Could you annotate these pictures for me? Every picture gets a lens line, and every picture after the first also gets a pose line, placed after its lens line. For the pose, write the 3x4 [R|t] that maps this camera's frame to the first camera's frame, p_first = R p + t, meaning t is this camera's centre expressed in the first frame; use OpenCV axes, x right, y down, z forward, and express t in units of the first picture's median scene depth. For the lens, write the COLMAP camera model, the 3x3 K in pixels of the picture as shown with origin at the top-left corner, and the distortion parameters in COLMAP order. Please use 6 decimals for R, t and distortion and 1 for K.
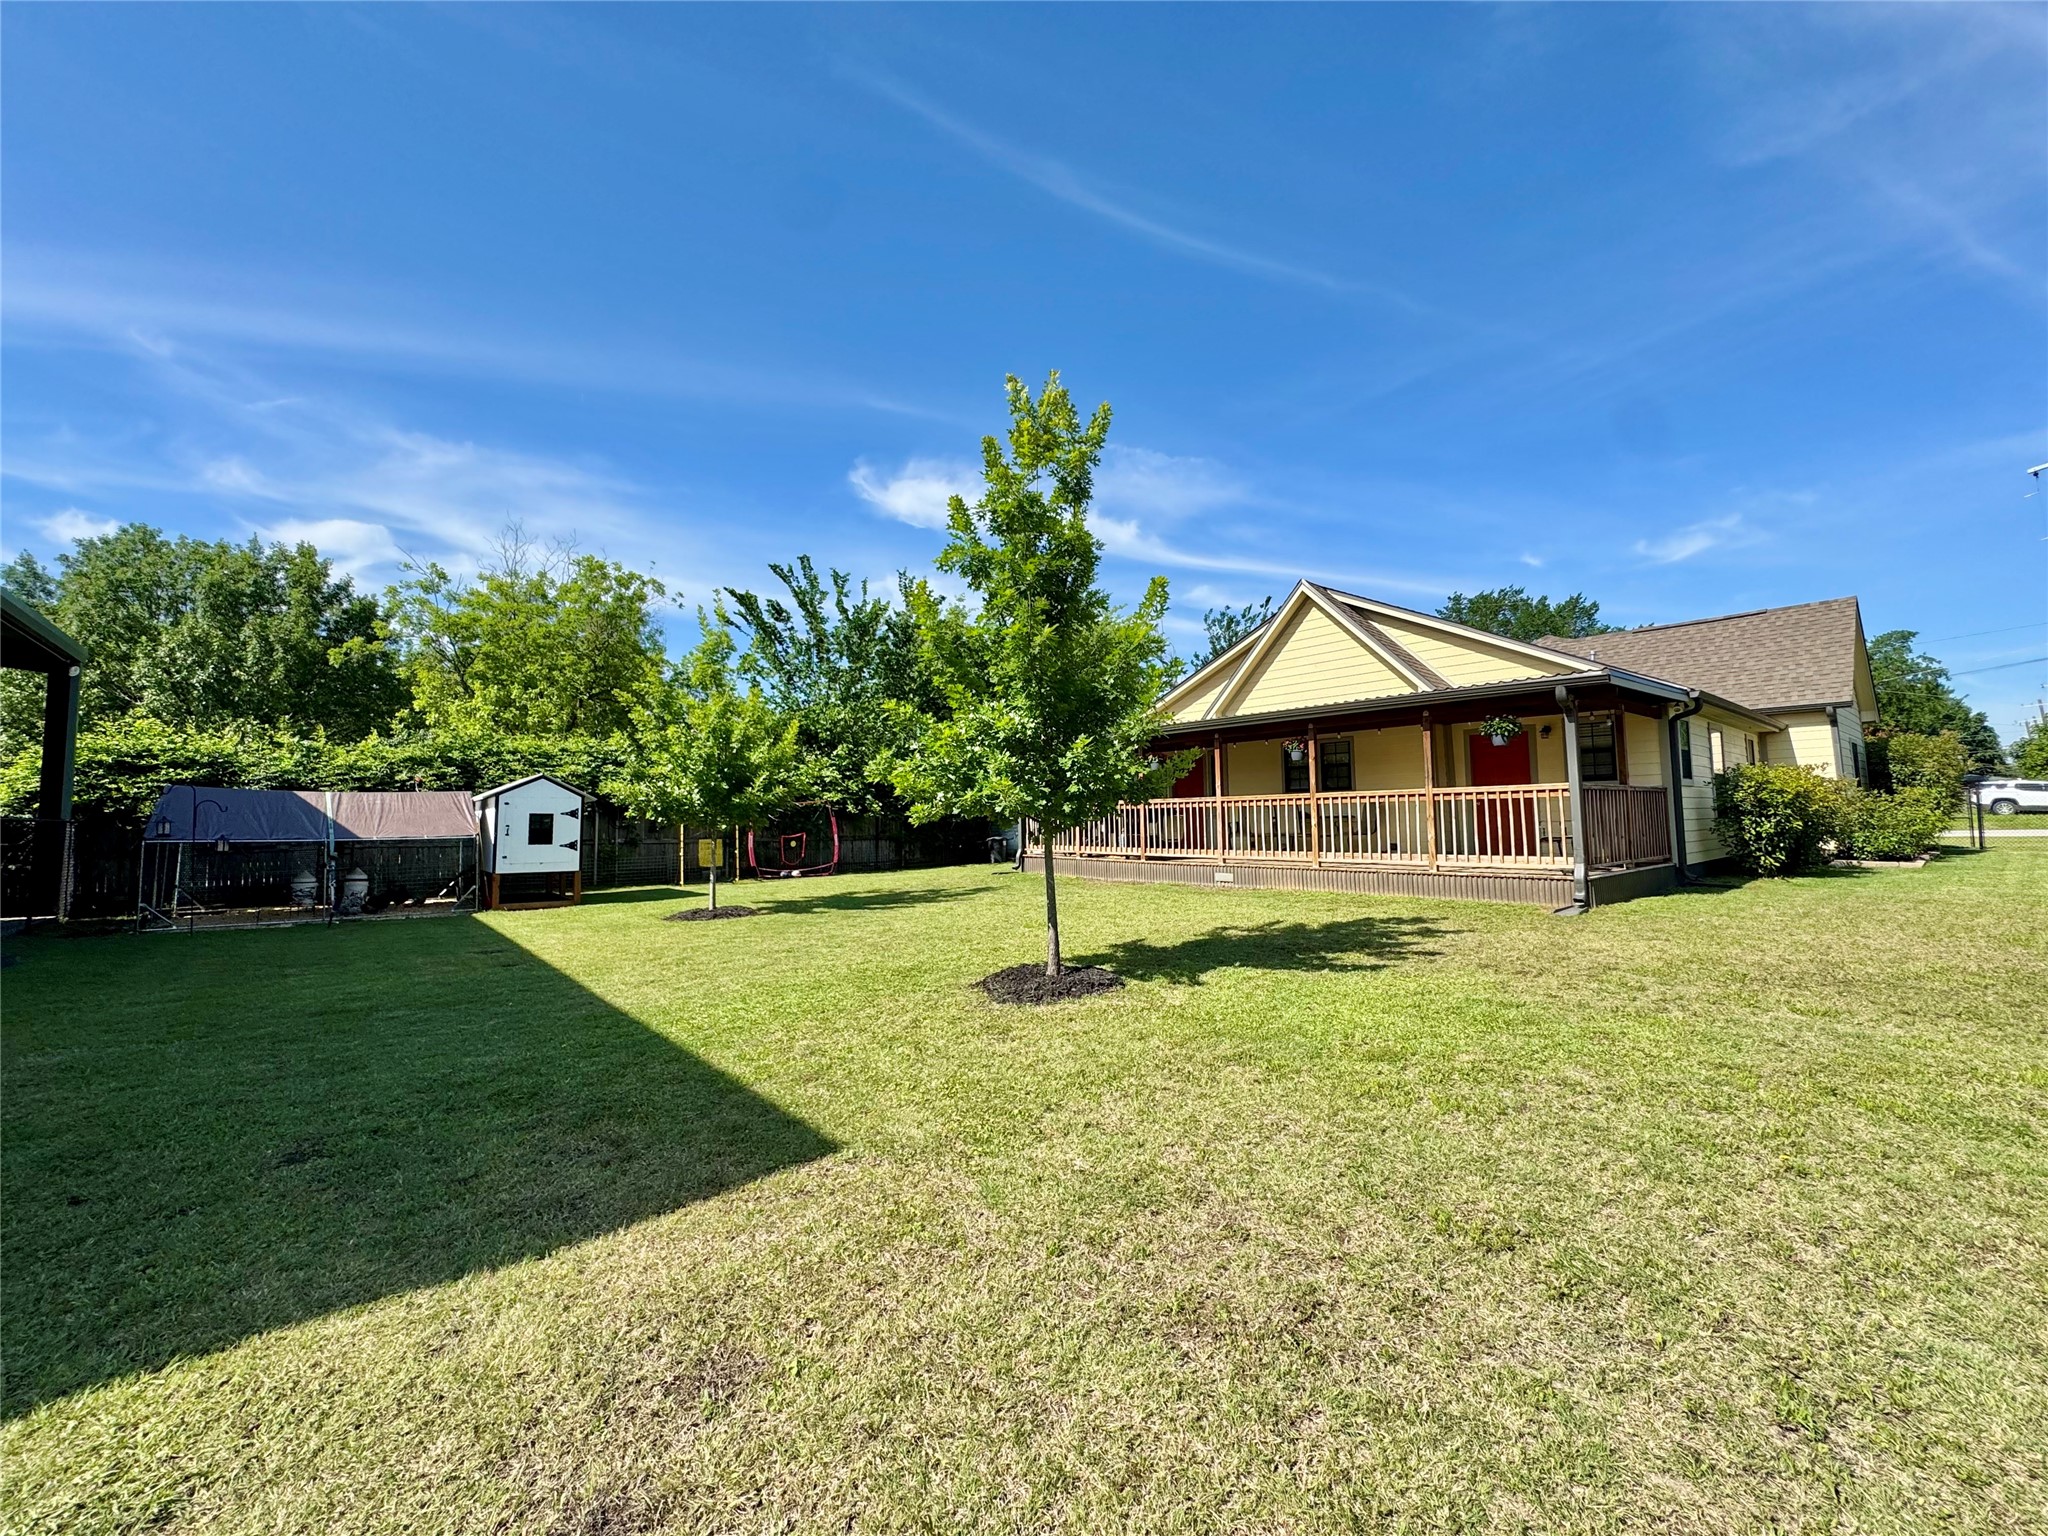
lens RADIAL K [[865.3, 0, 1073.6], [0, 865.3, 772.3], [0, 0, 1]] dist [-0.001475, 0.000174]
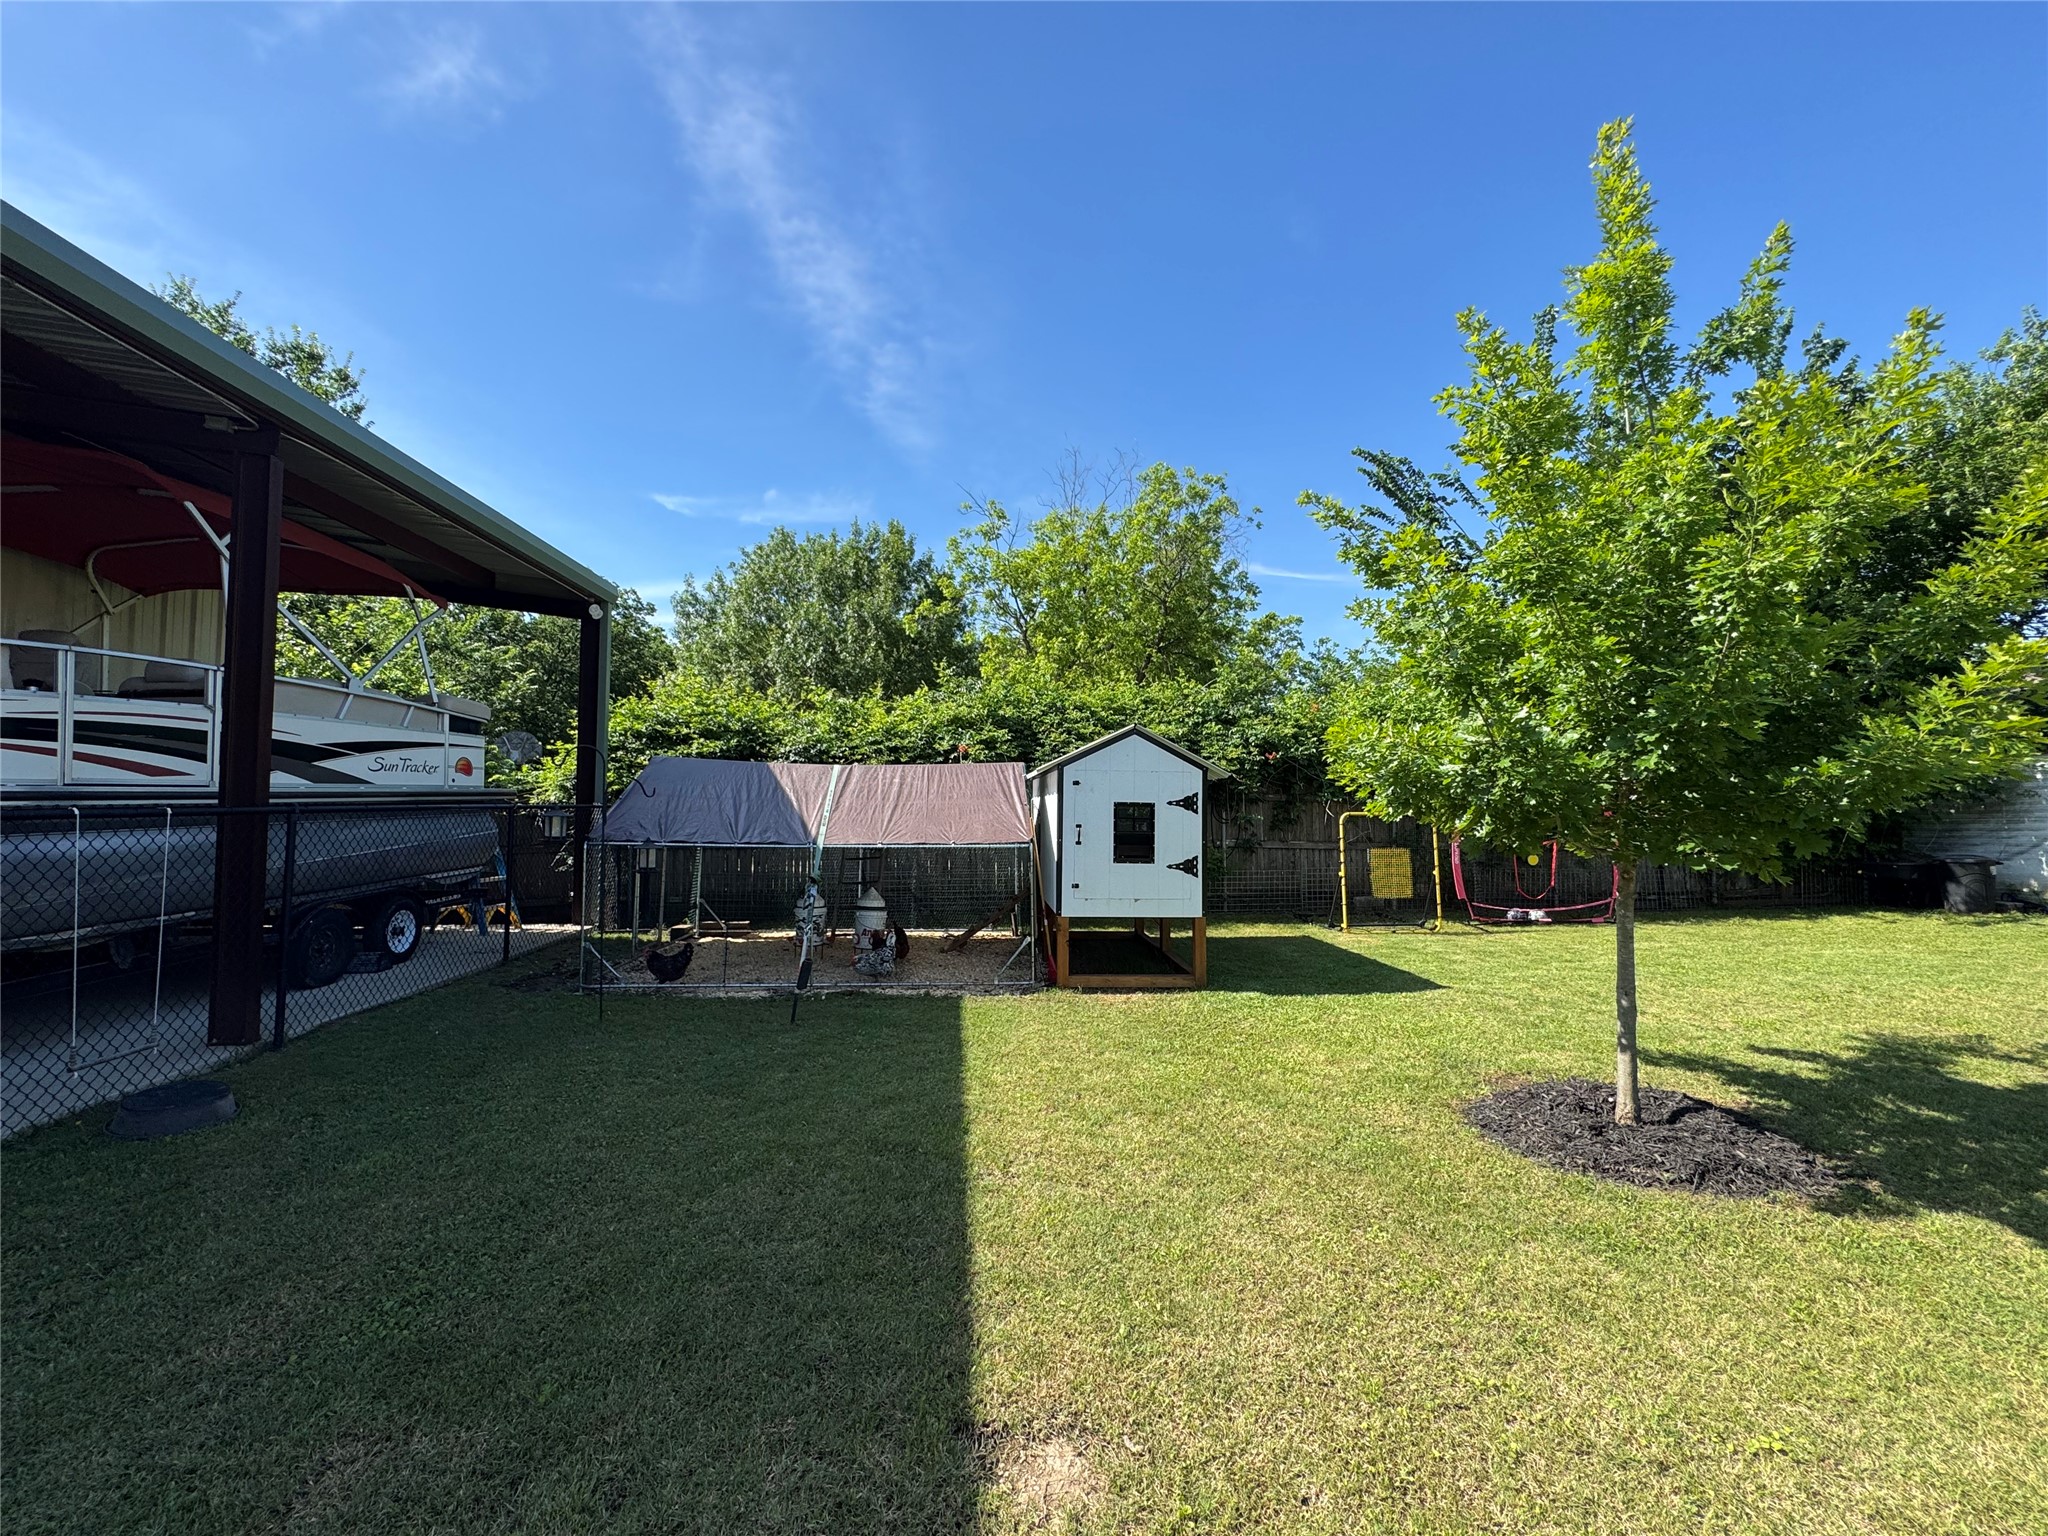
lens RADIAL K [[818.6, 0, 1022.7], [0, 818.6, 766.1], [0, 0, 1]] dist [-0.005208, 0.000415]
pose [[0.802892, -0.015785, -0.595916, -0.338784], [0.022772, 0.999732, 0.004201, 0.020239], [0.595689, -0.016943, 0.803036, 0.511477]]
